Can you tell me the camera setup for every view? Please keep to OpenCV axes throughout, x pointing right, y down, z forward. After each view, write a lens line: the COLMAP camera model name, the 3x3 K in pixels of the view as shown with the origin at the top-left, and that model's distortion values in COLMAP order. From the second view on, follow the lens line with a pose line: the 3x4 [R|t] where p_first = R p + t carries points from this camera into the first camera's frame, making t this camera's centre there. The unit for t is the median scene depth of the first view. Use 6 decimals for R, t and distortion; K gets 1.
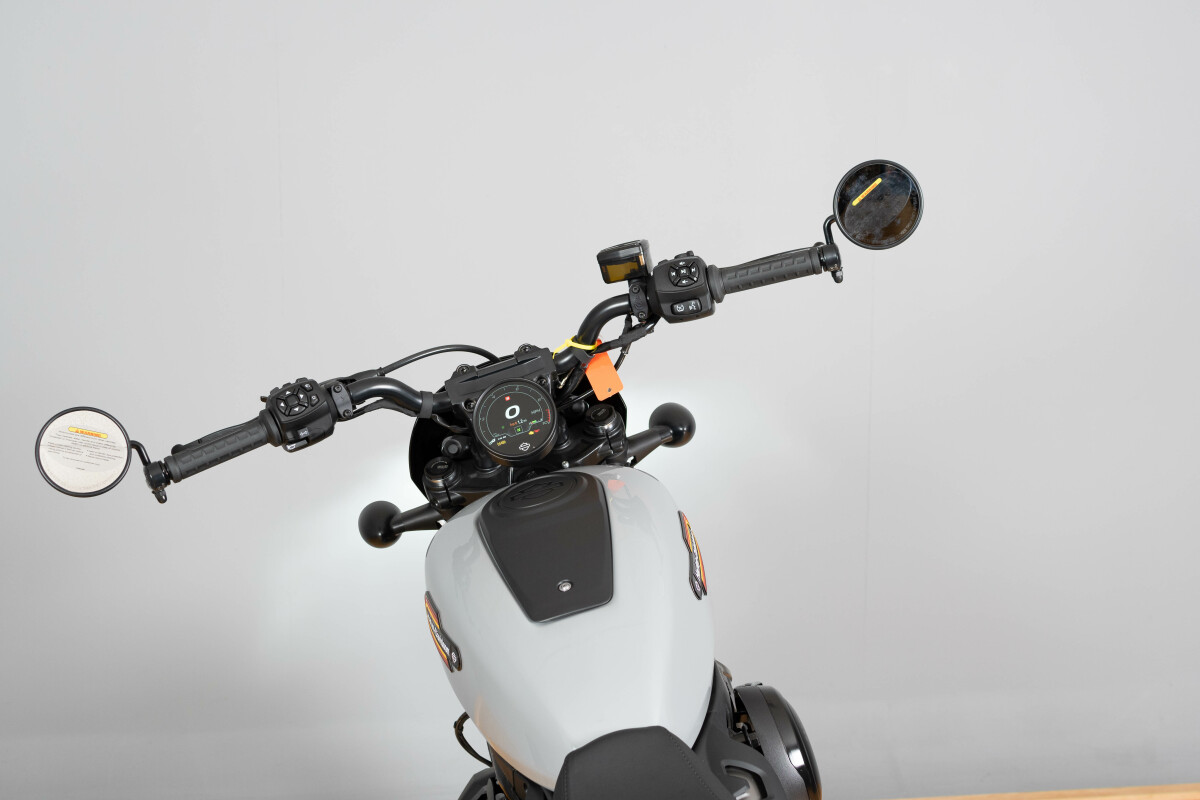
lens RADIAL K [[1824.4, 0, 600.0], [0, 1824.4, 400.0], [0, 0, 1]] dist [-0.002696, -0.065329]
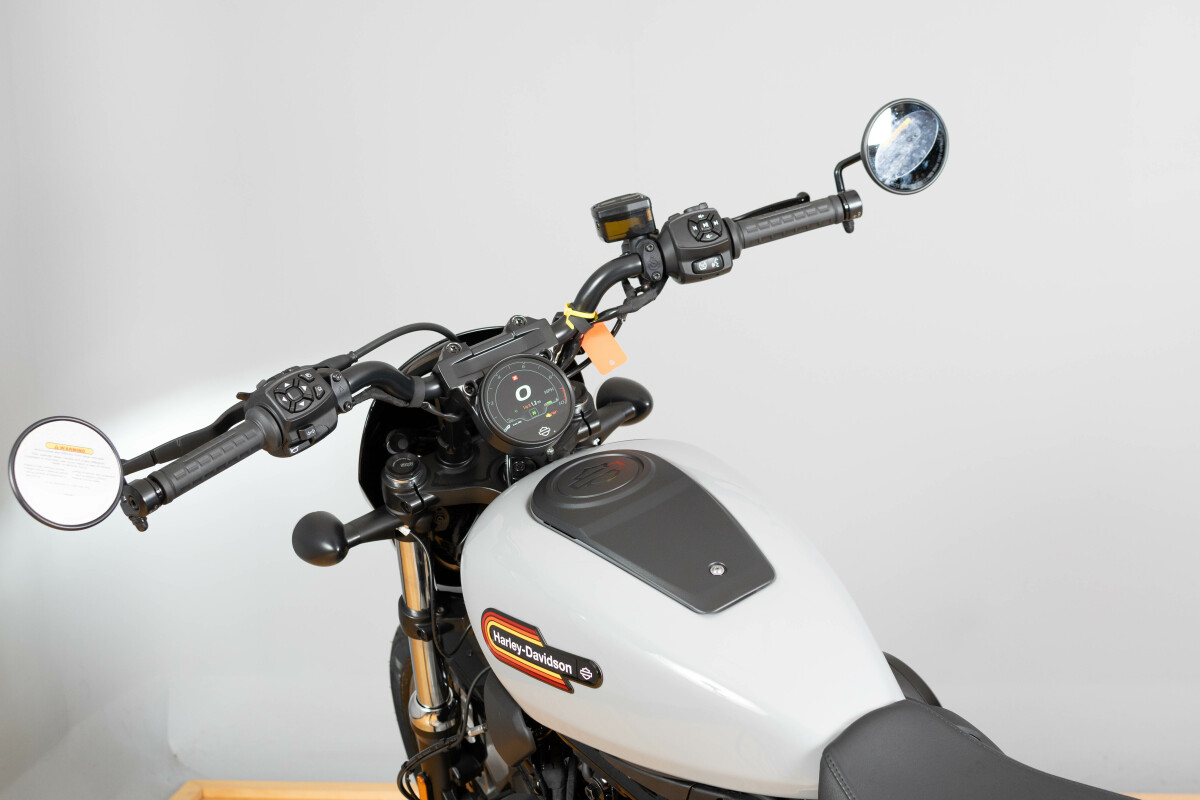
lens RADIAL K [[1824.4, 0, 600.0], [0, 1824.4, 400.0], [0, 0, 1]] dist [-0.002696, -0.065329]
pose [[0.937411, -0.061946, 0.342670, -0.315412], [0.061585, 0.998030, 0.011946, 0.001744], [-0.342735, 0.009905, 0.939380, 0.171940]]
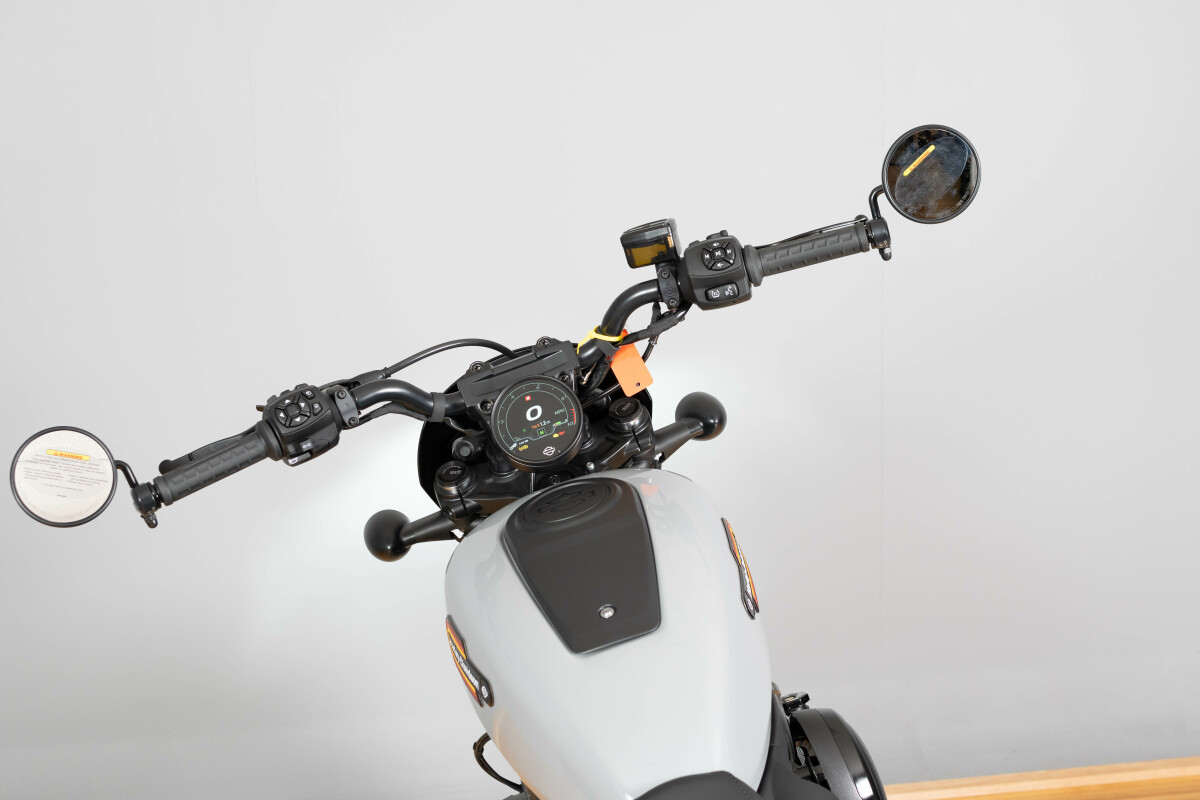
lens RADIAL K [[1824.4, 0, 600.0], [0, 1824.4, 400.0], [0, 0, 1]] dist [-0.002696, -0.065329]
pose [[0.999295, -0.031555, 0.020345, -0.033690], [0.030968, 0.999113, 0.028550, -0.025223], [-0.021227, -0.027900, 0.999385, 0.090165]]
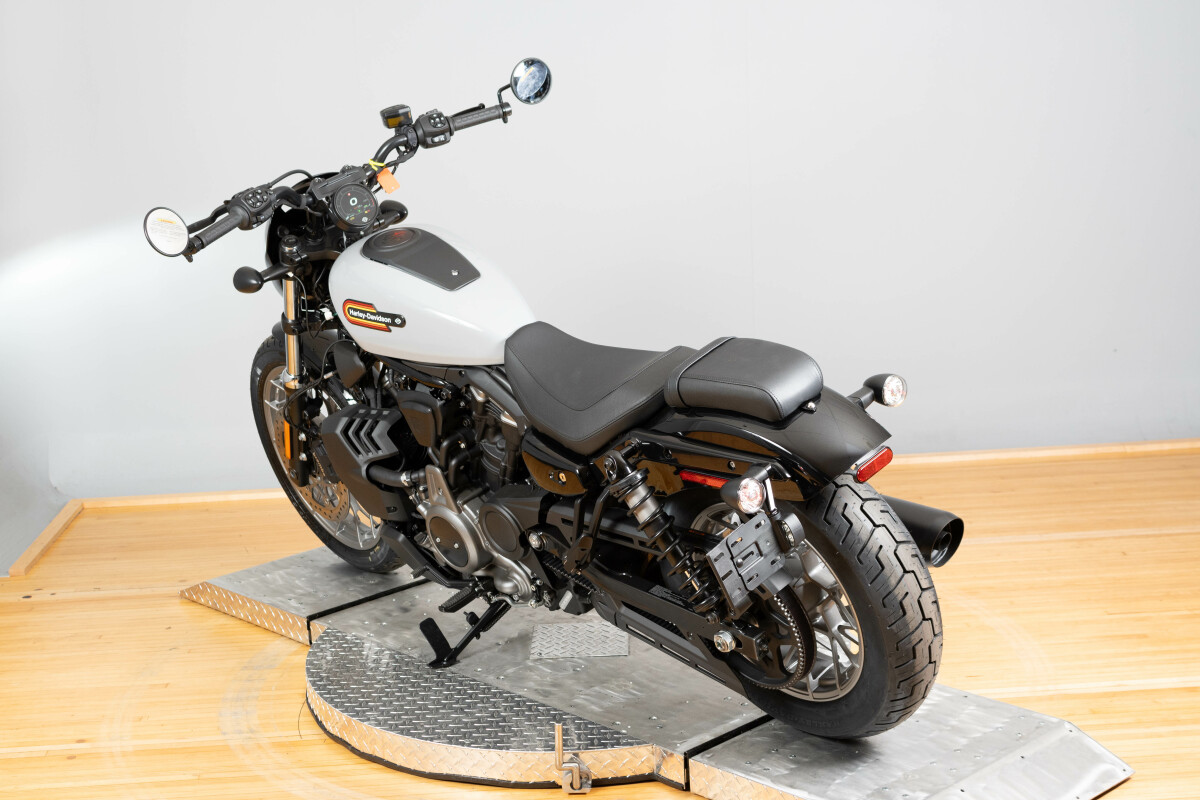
lens RADIAL K [[1780.4, 0, 601.6], [0, 1780.4, 384.0], [0, 0, 1]] dist [-0.013852, -0.045305]
pose [[0.845470, -0.110214, 0.522525, -0.788940], [0.086181, 0.993805, 0.070175, 0.084560], [-0.527023, -0.014299, 0.849731, -0.635347]]
